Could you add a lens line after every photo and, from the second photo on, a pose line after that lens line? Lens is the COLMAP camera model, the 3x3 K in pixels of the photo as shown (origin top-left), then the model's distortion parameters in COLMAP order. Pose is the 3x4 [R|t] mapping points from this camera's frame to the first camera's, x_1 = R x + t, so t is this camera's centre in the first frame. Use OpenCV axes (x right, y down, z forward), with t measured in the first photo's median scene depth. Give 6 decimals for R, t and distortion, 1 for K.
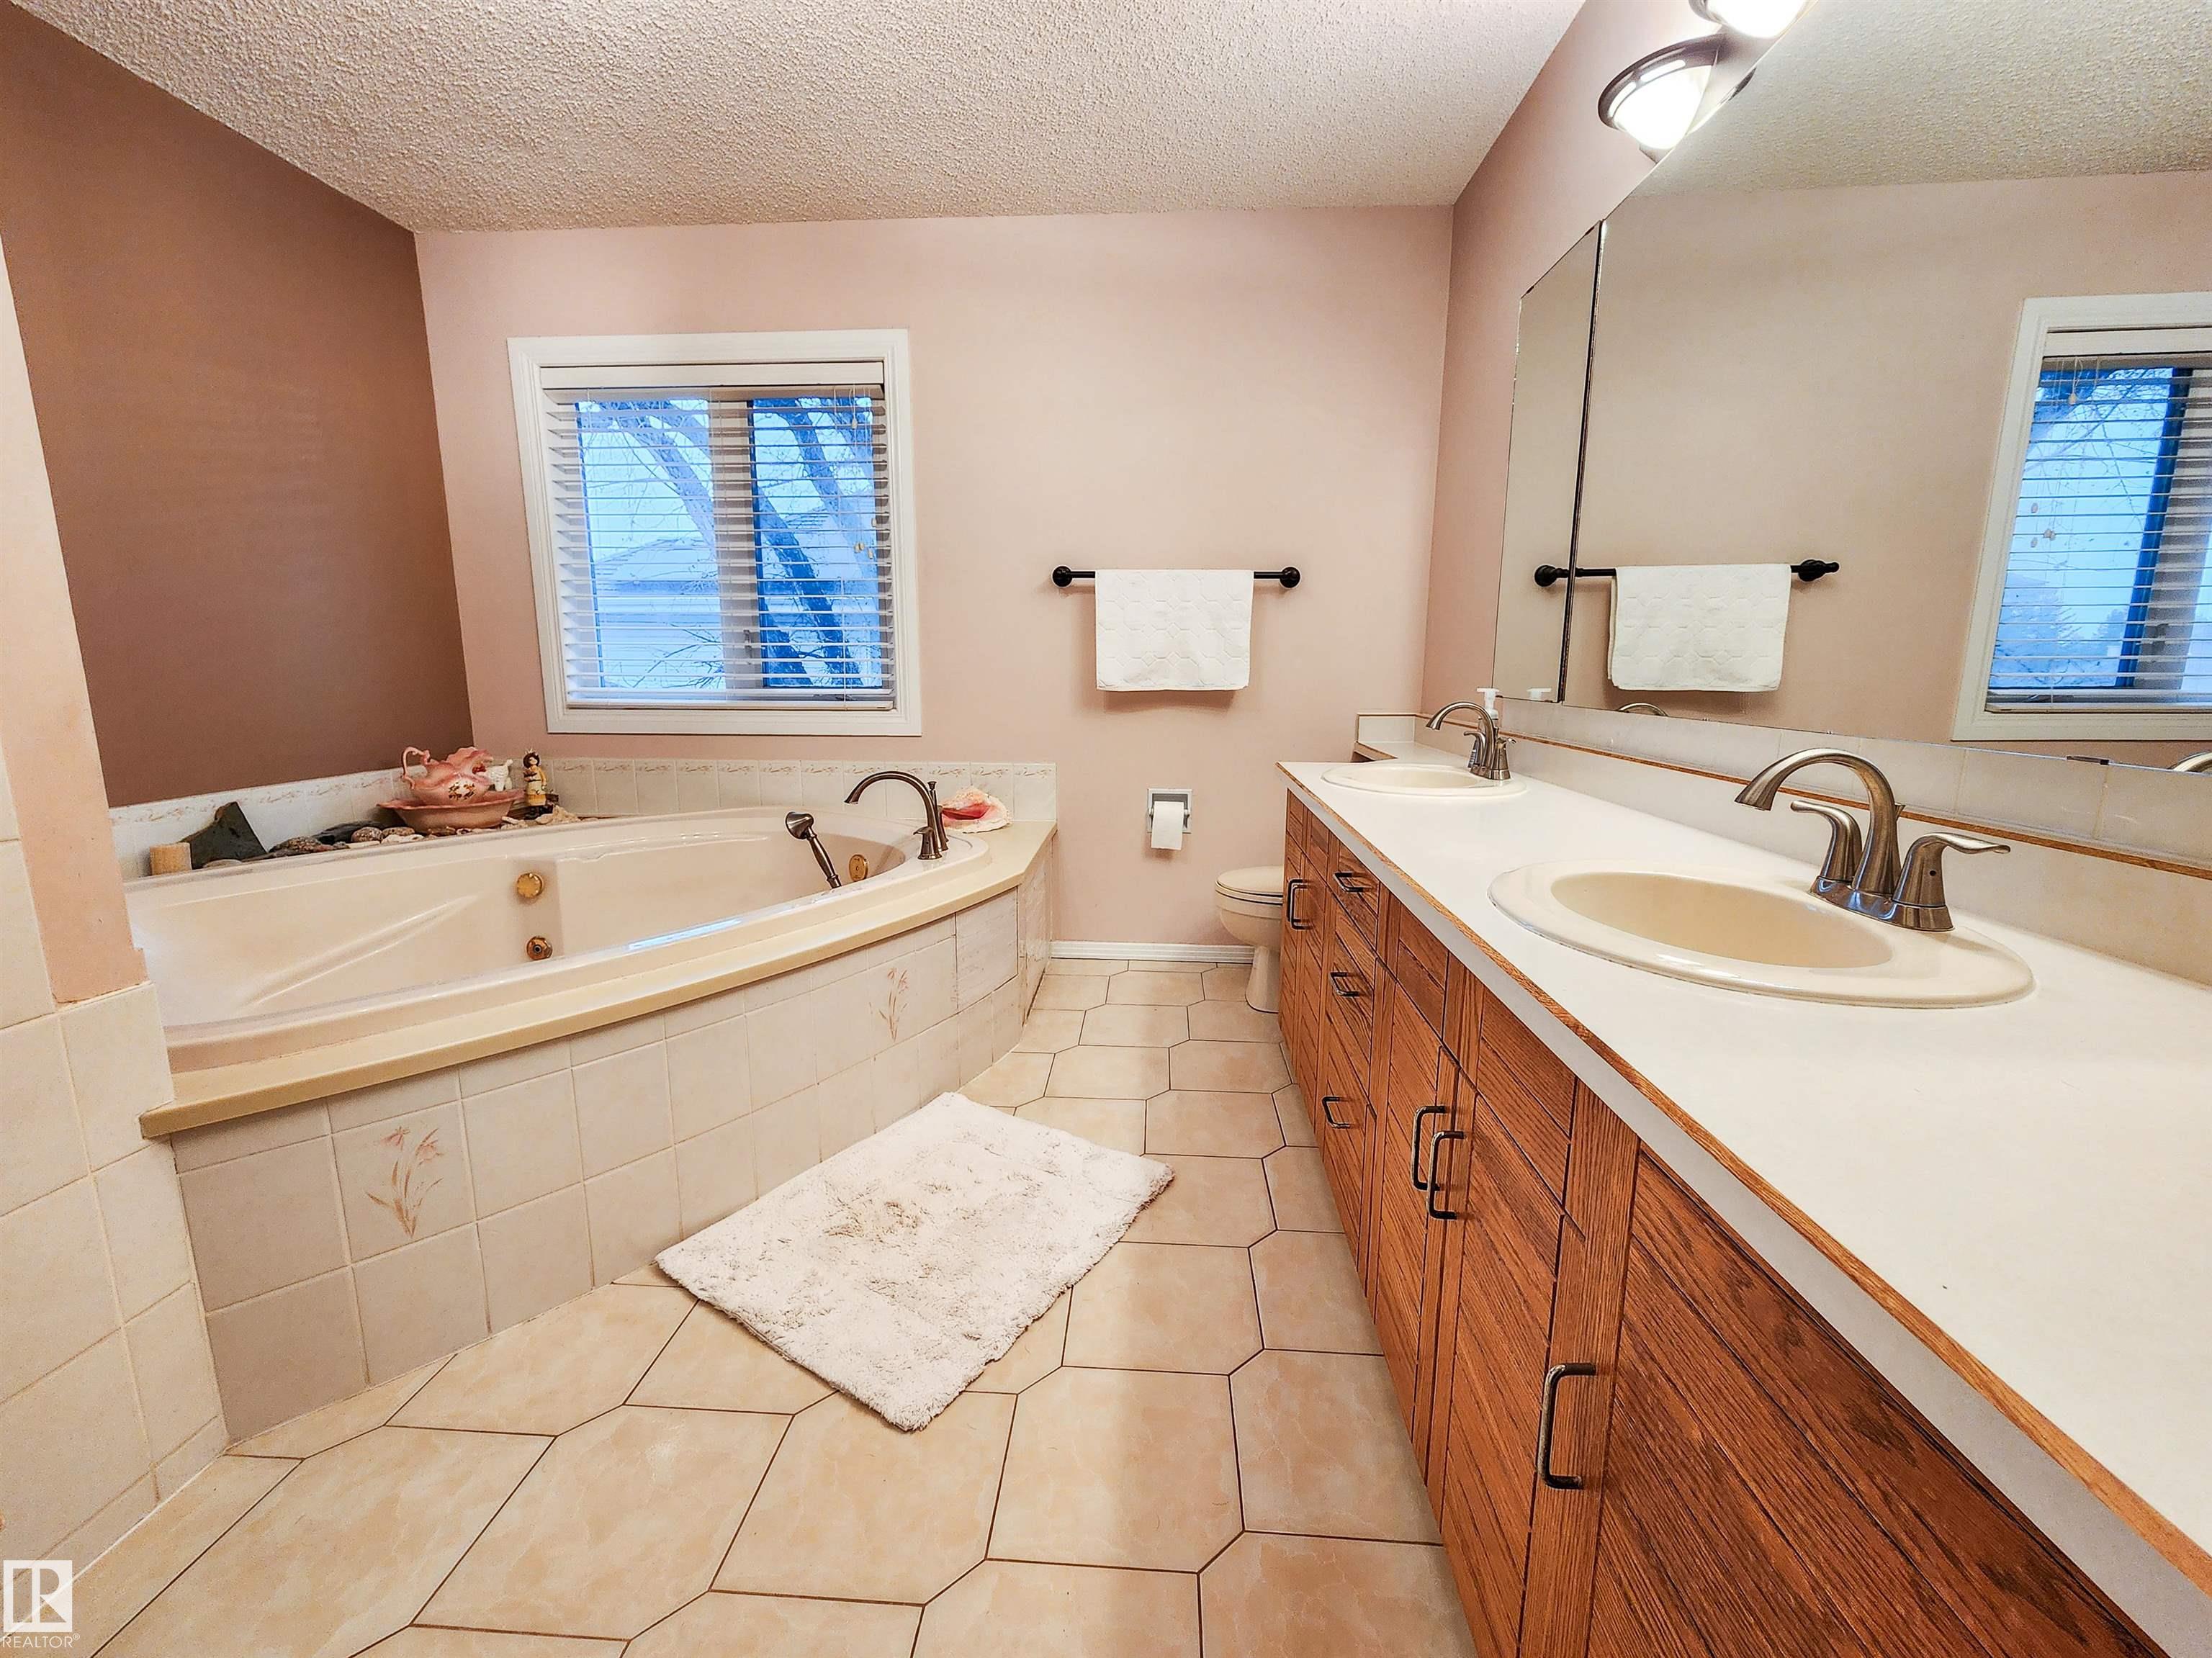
lens RADIAL K [[908.7, 0, 1106.0], [0, 908.7, 829.0], [0, 0, 1]] dist [-0.000147, 0.000280]
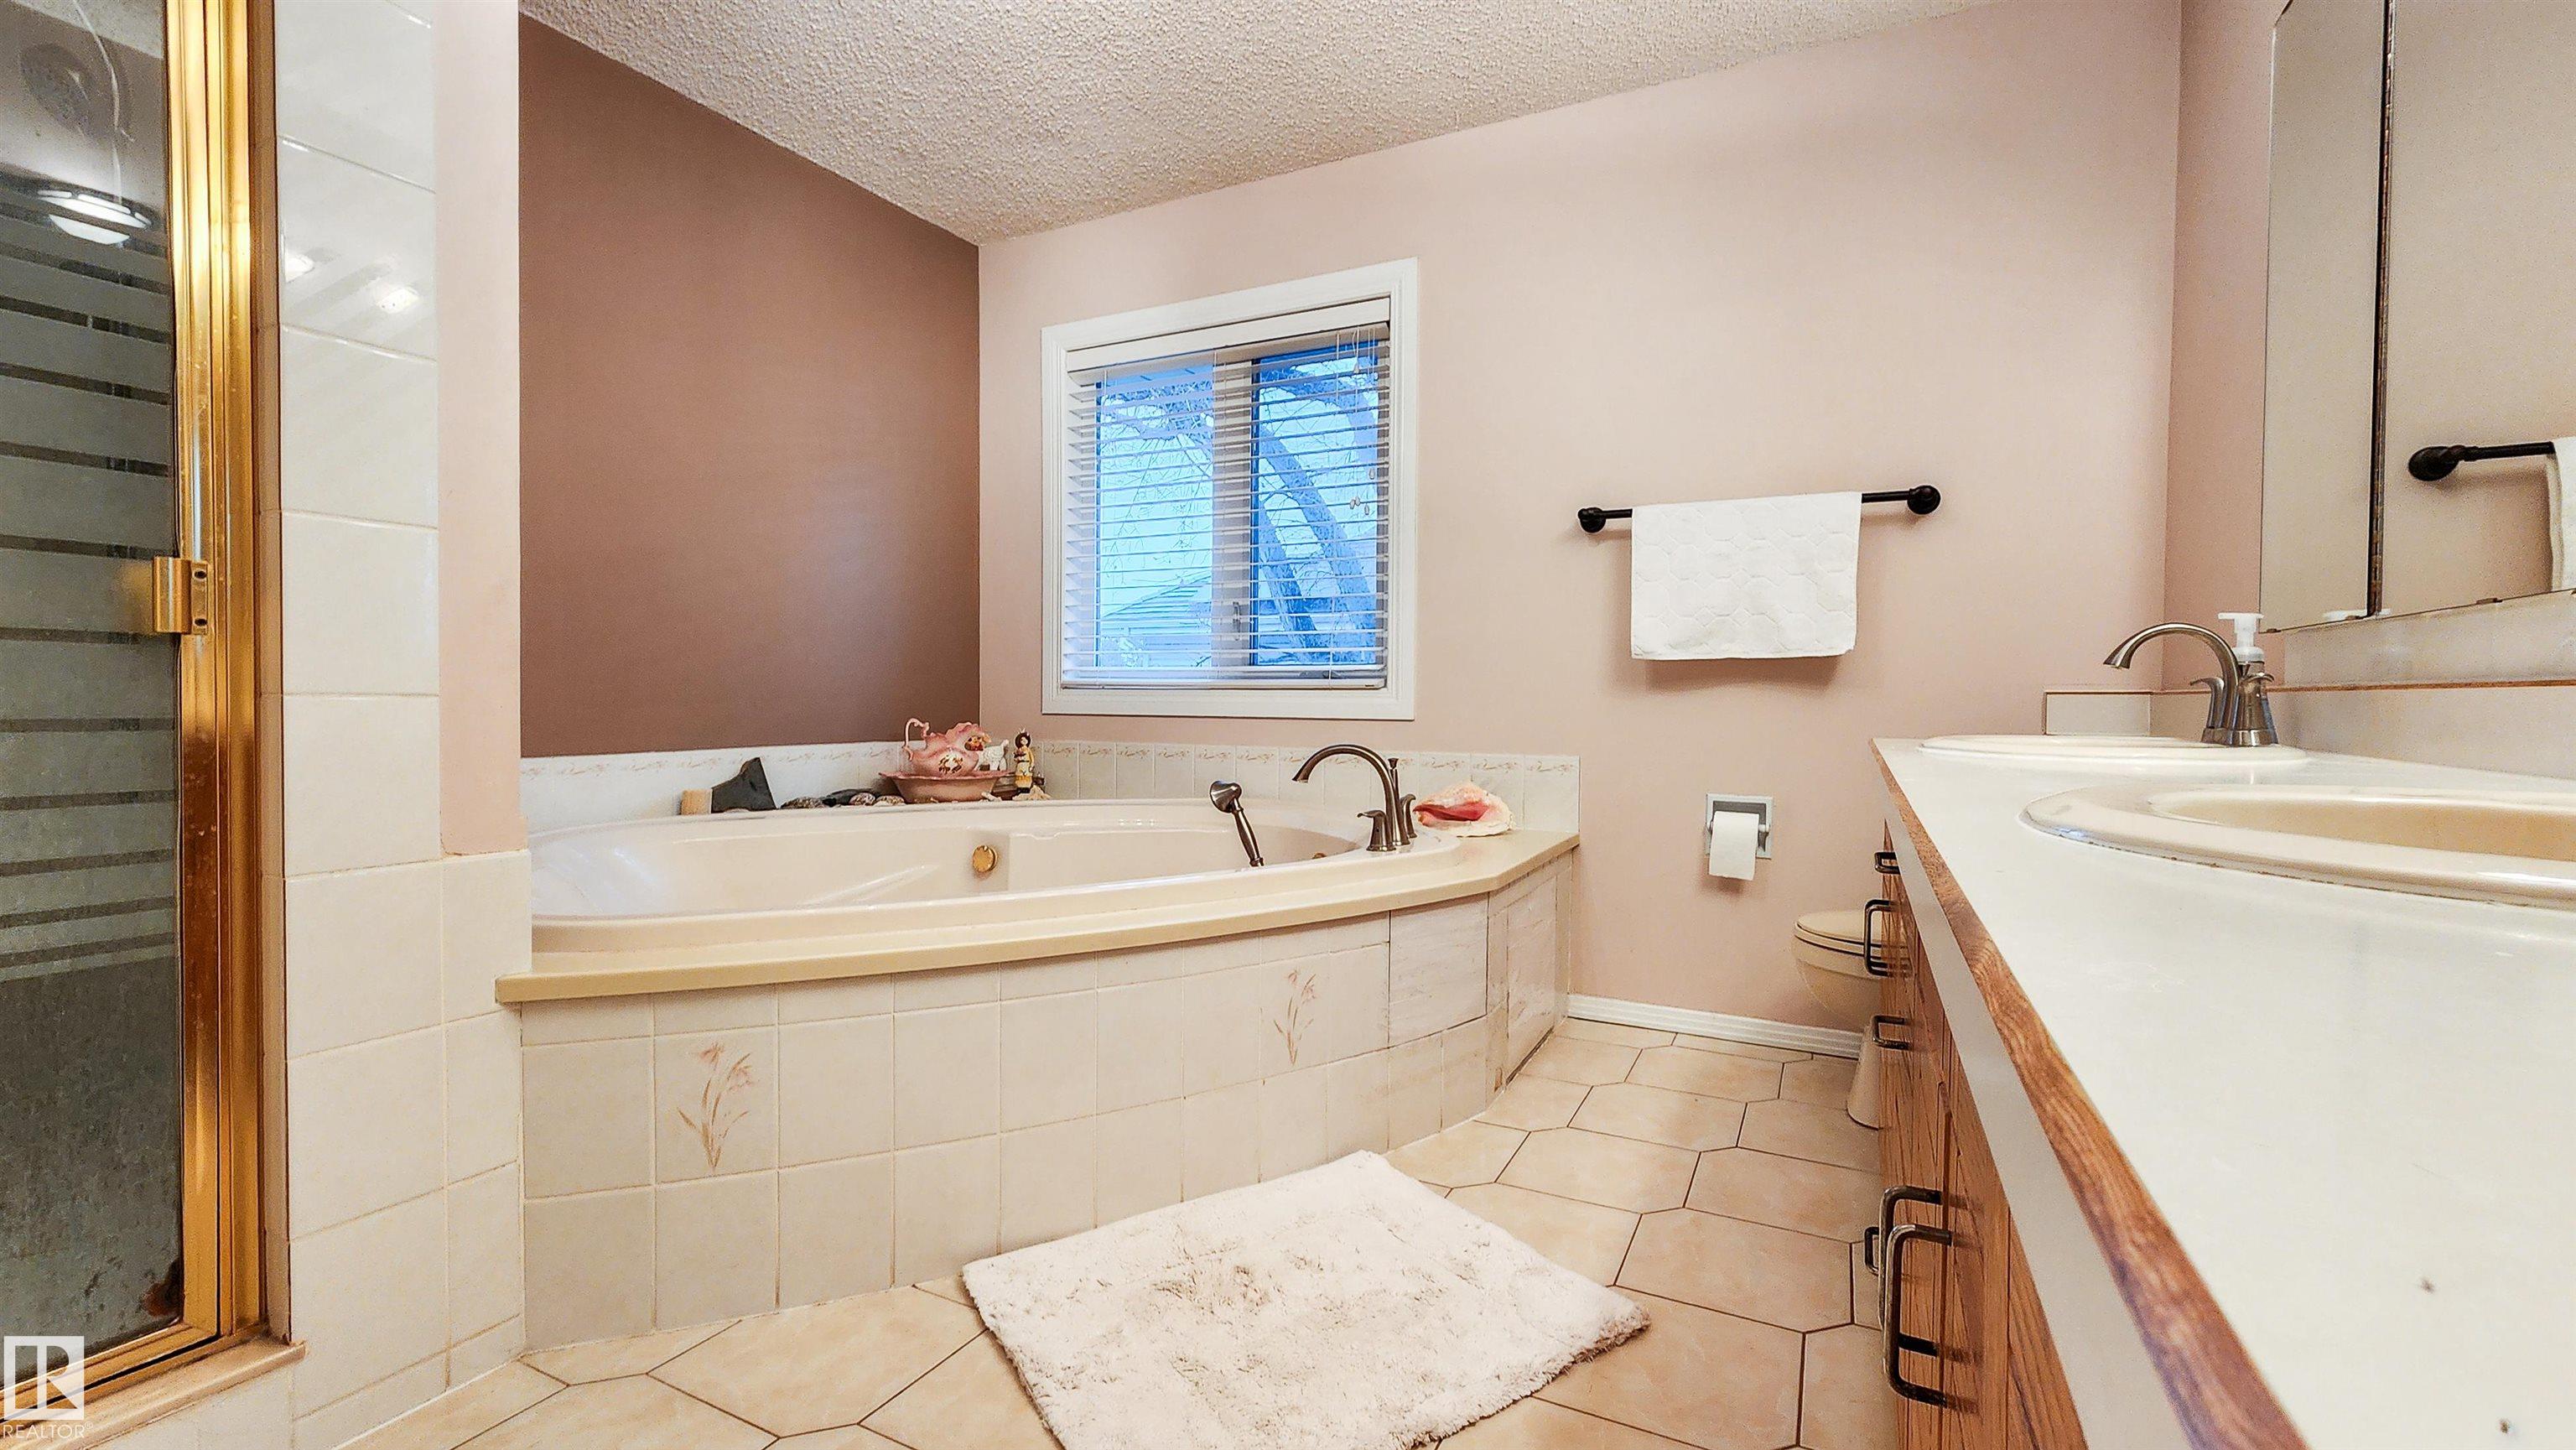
lens RADIAL K [[1086.6, 0, 1288.0], [0, 1086.6, 725.0], [0, 0, 1]] dist [0.000448, -0.000074]
pose [[0.917030, 0.013456, -0.398591, 0.097546], [-0.074064, 0.987791, -0.137051, 0.052724], [0.391881, 0.155201, 0.906831, 0.074638]]
